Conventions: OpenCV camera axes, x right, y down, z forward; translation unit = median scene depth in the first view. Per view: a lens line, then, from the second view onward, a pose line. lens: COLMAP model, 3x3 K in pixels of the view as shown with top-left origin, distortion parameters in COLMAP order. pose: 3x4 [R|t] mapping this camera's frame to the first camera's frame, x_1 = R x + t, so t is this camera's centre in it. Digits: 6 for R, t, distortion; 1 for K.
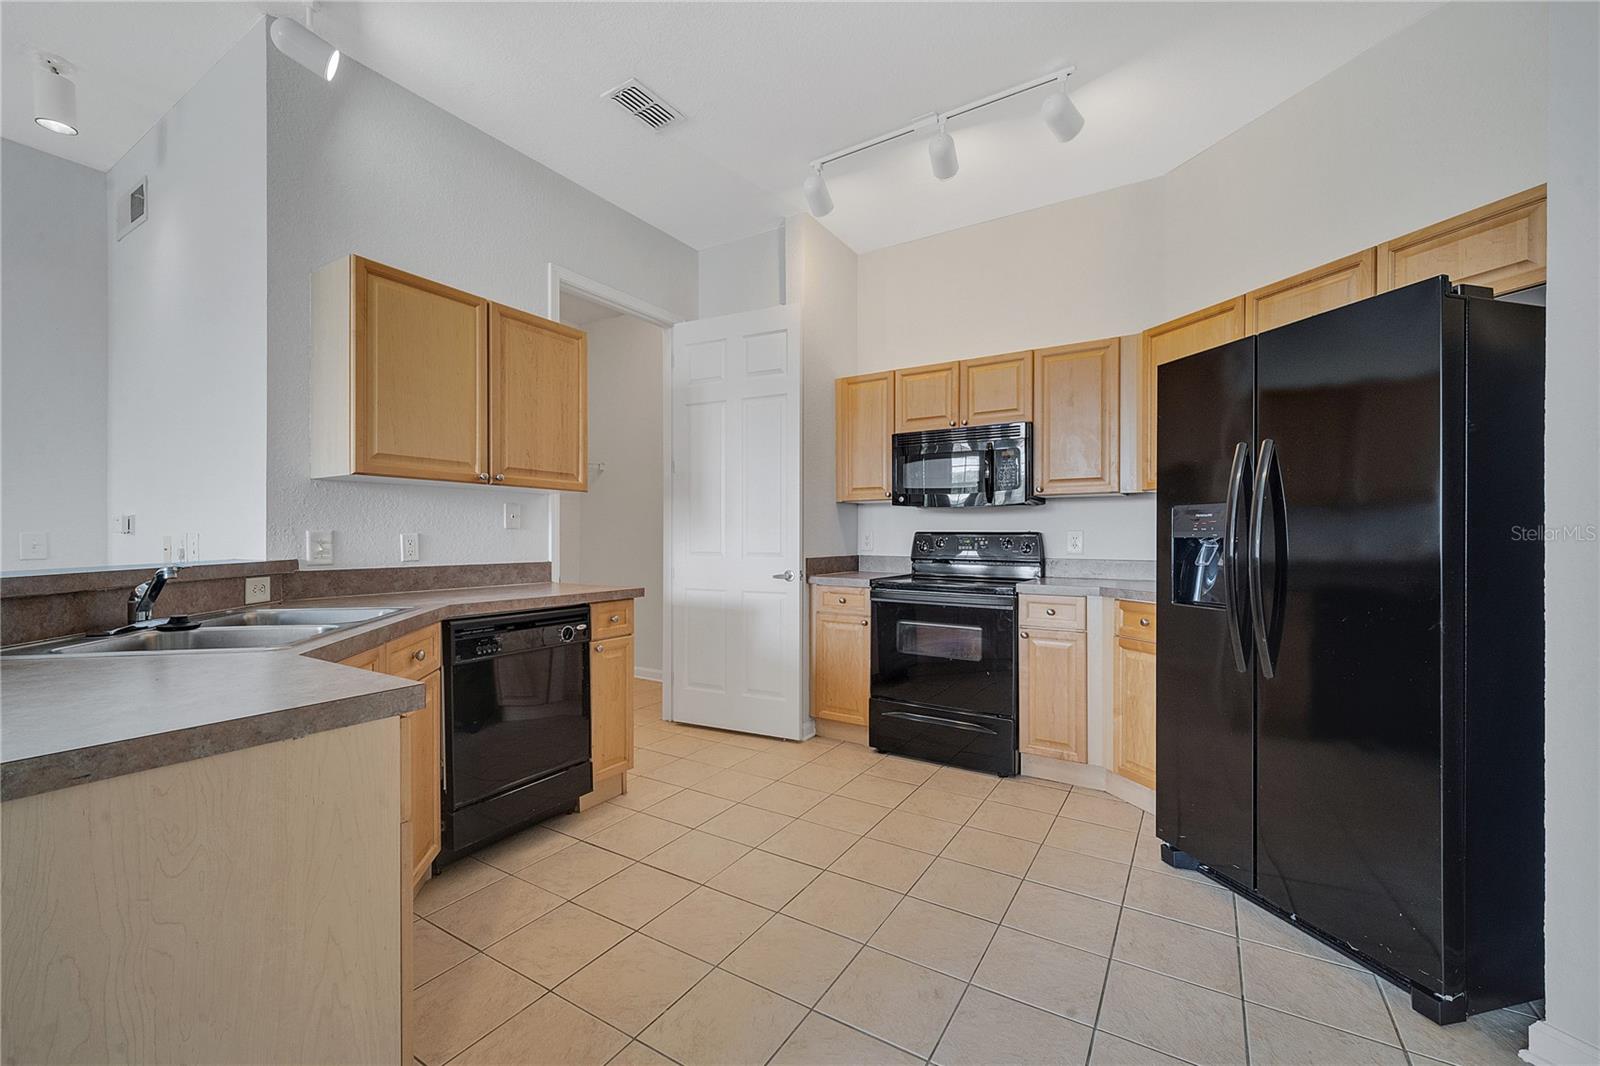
lens RADIAL K [[646.2, 0, 792.5], [0, 646.2, 537.4], [0, 0, 1]] dist [0.001961, -0.000107]
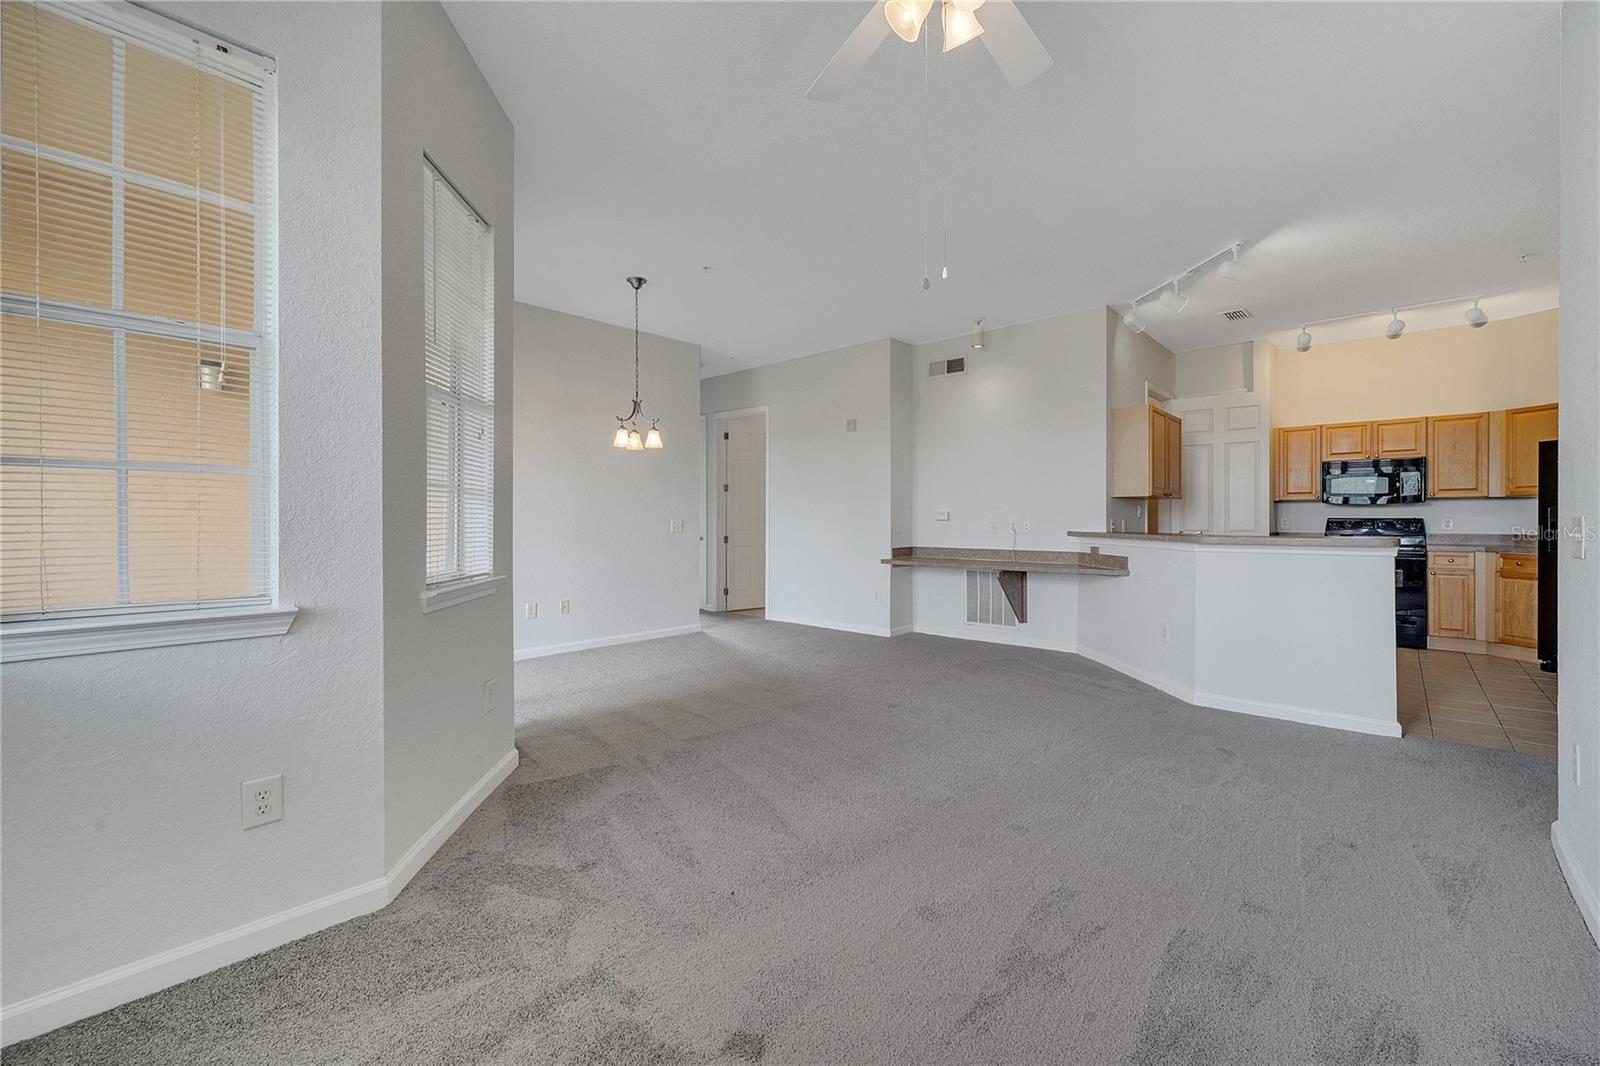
lens RADIAL K [[659.3, 0, 796.4], [0, 659.3, 528.2], [0, 0, 1]] dist [0.002401, 0.000225]
pose [[0.986025, -0.000731, -0.166597, -1.137077], [0.002243, 0.999958, 0.008889, -0.001531], [0.166583, -0.009139, 0.985985, -1.195992]]
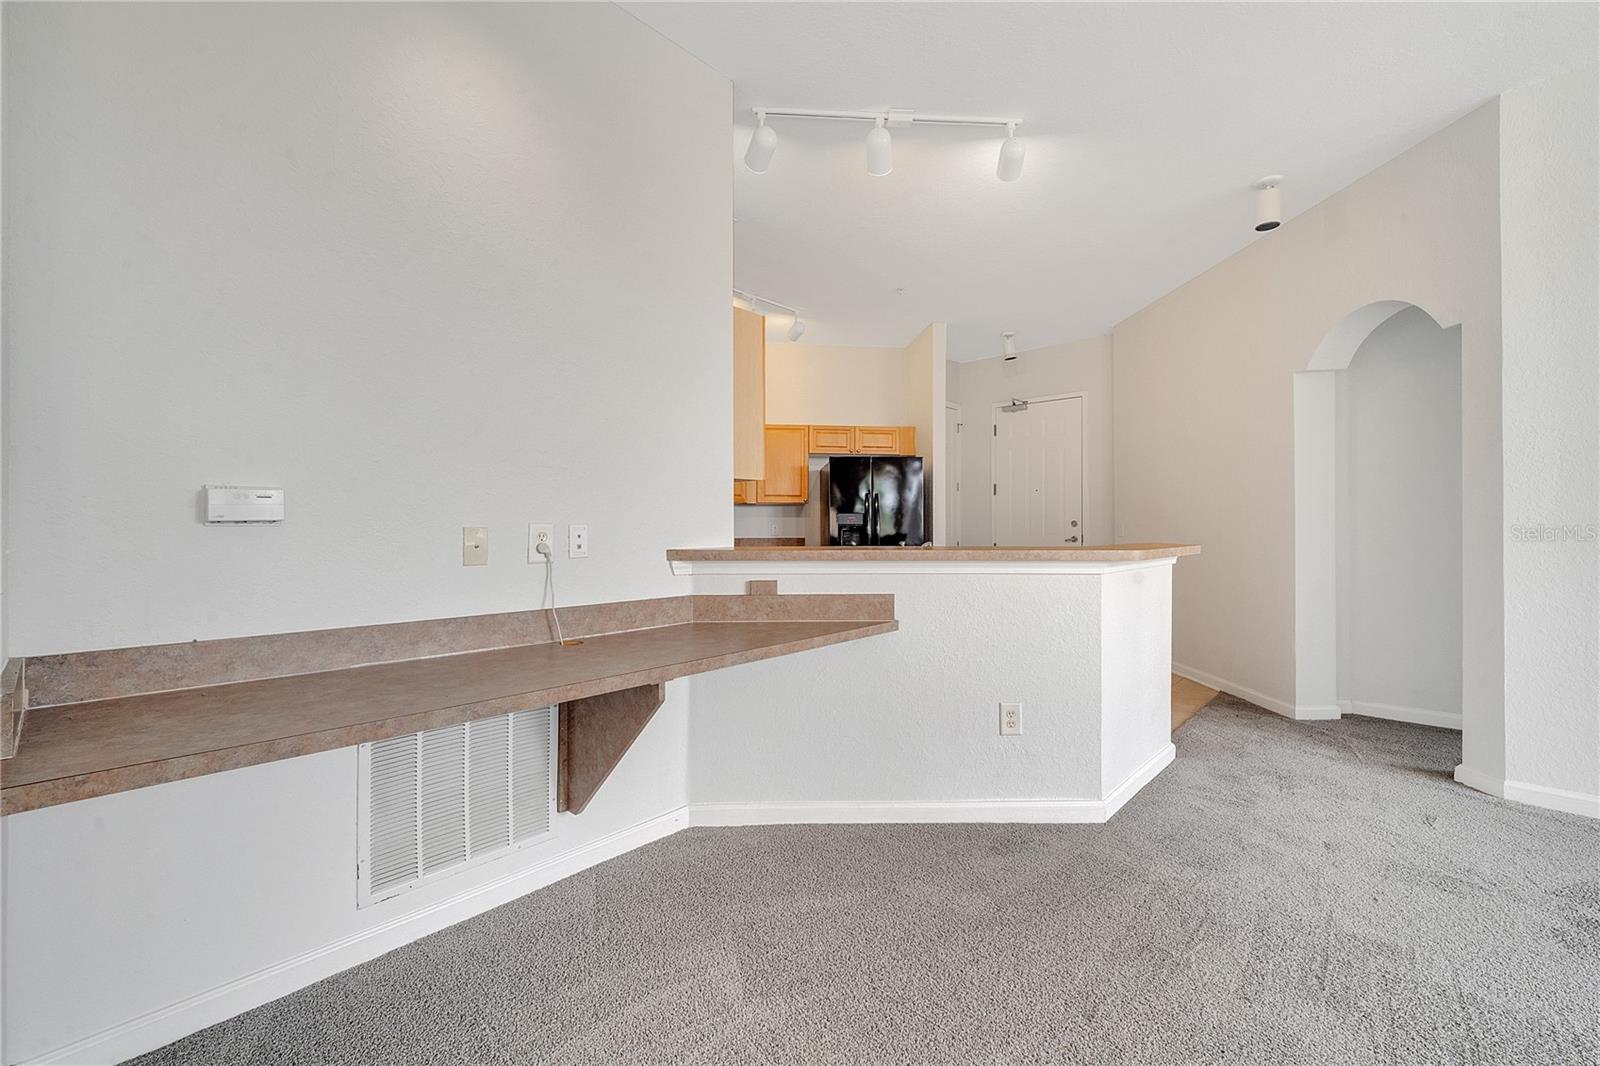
lens RADIAL K [[660.8, 0, 801.6], [0, 660.8, 523.6], [0, 0, 1]] dist [0.001432, 0.000010]
pose [[0.189864, 0.000724, 0.981810, -1.442813], [0.003495, 0.999993, -0.001414, -0.004463], [-0.981804, 0.003700, 0.189860, 0.470935]]
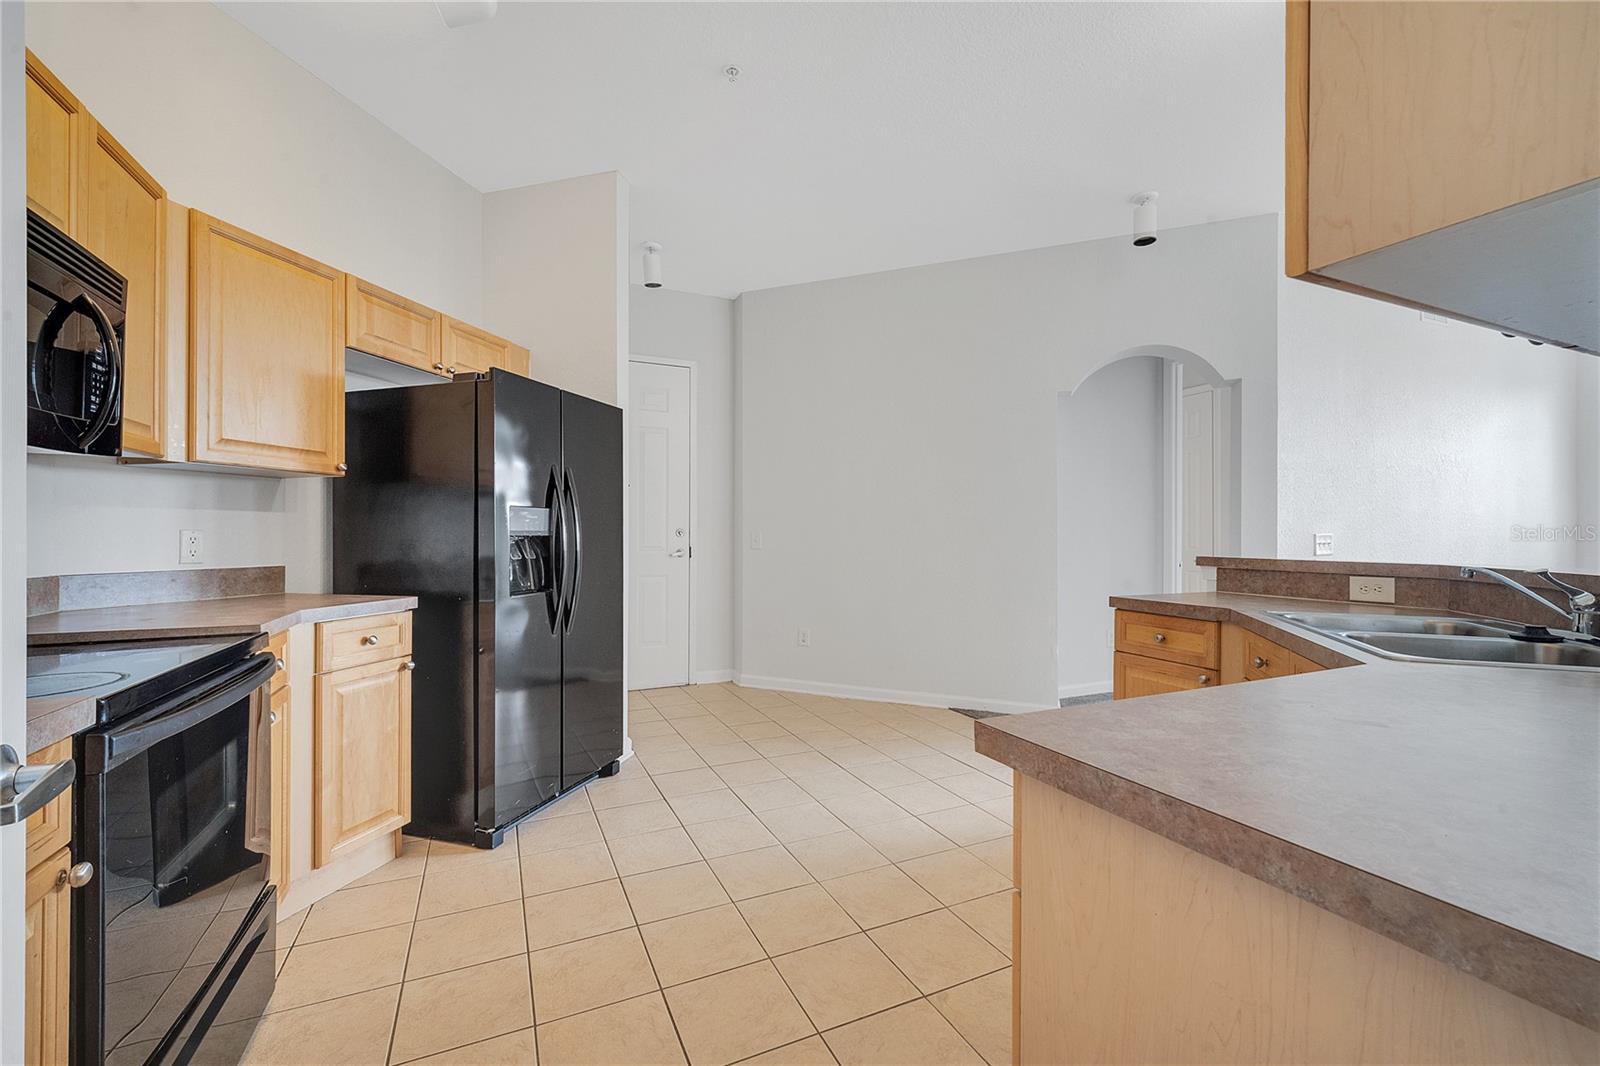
lens RADIAL K [[659.3, 0, 796.4], [0, 659.3, 528.2], [0, 0, 1]] dist [0.002401, 0.000225]
pose [[-0.841754, 0.005788, 0.539831, -0.299217], [0.001536, 0.999964, -0.008327, -0.000425], [-0.539860, -0.006180, -0.841732, 1.210274]]
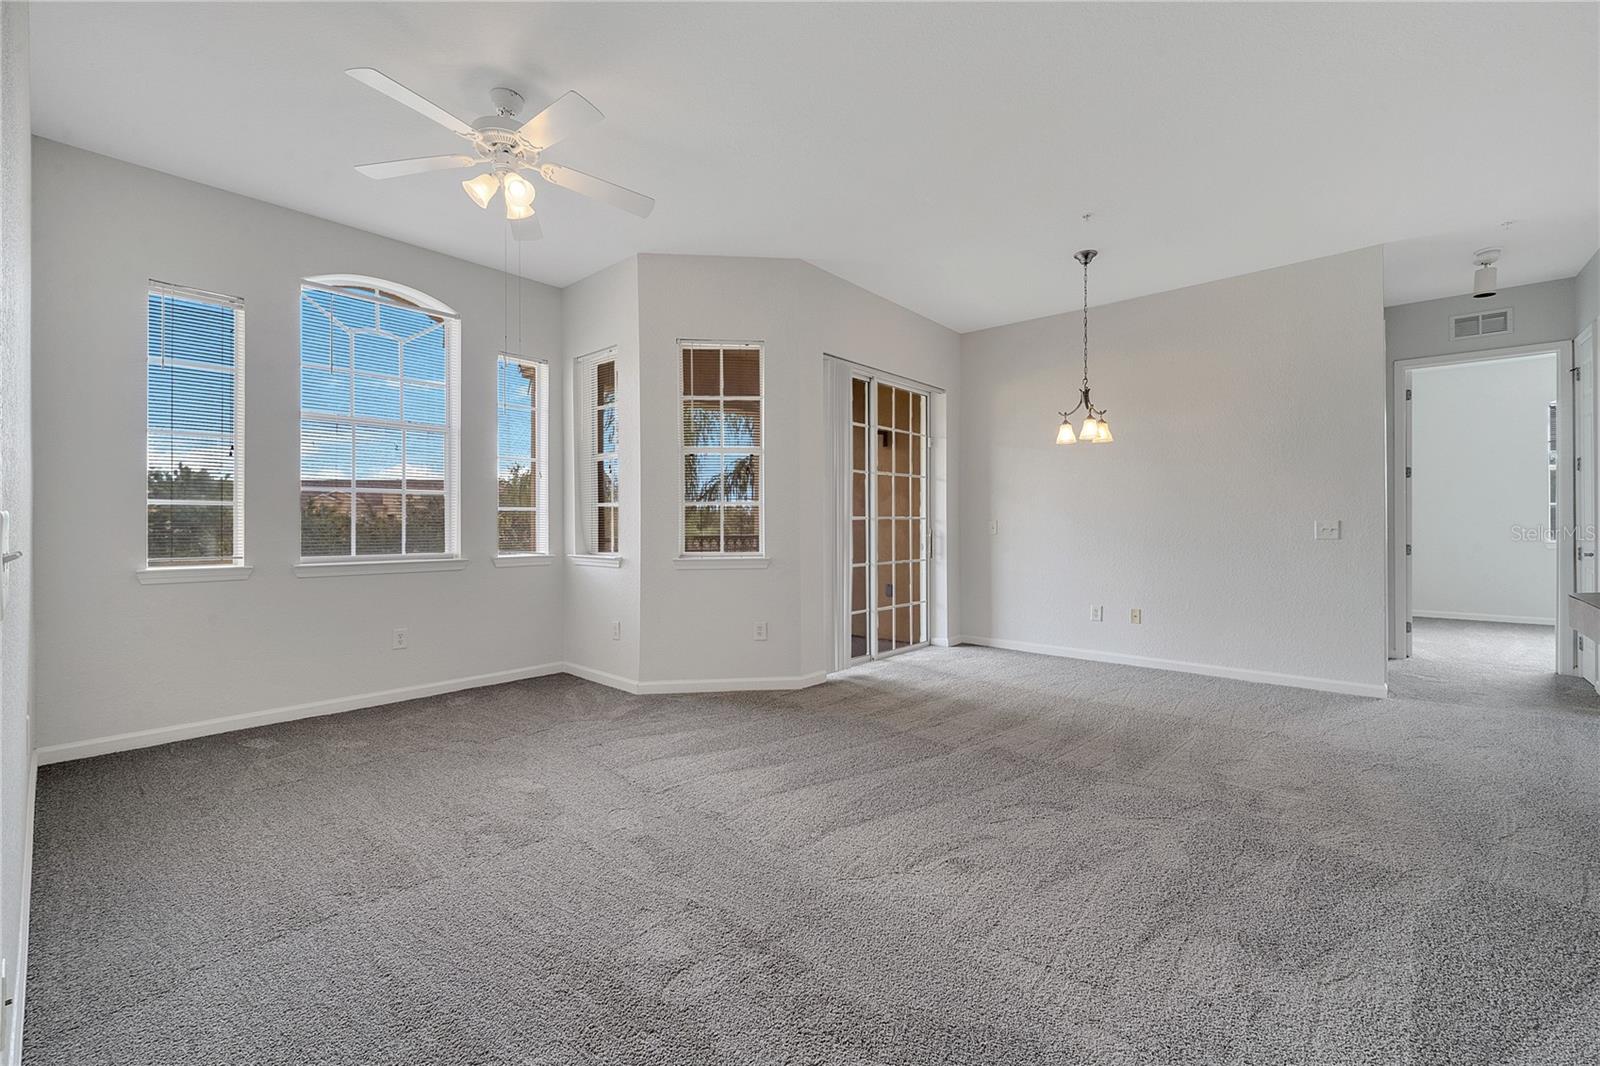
lens RADIAL K [[660.8, 0, 801.6], [0, 660.8, 523.6], [0, 0, 1]] dist [0.001432, 0.000010]
pose [[-0.151656, -0.002380, -0.988430, -0.256124], [0.001512, 0.999995, -0.002640, -0.001372], [0.988432, -0.001895, -0.151652, -0.056978]]
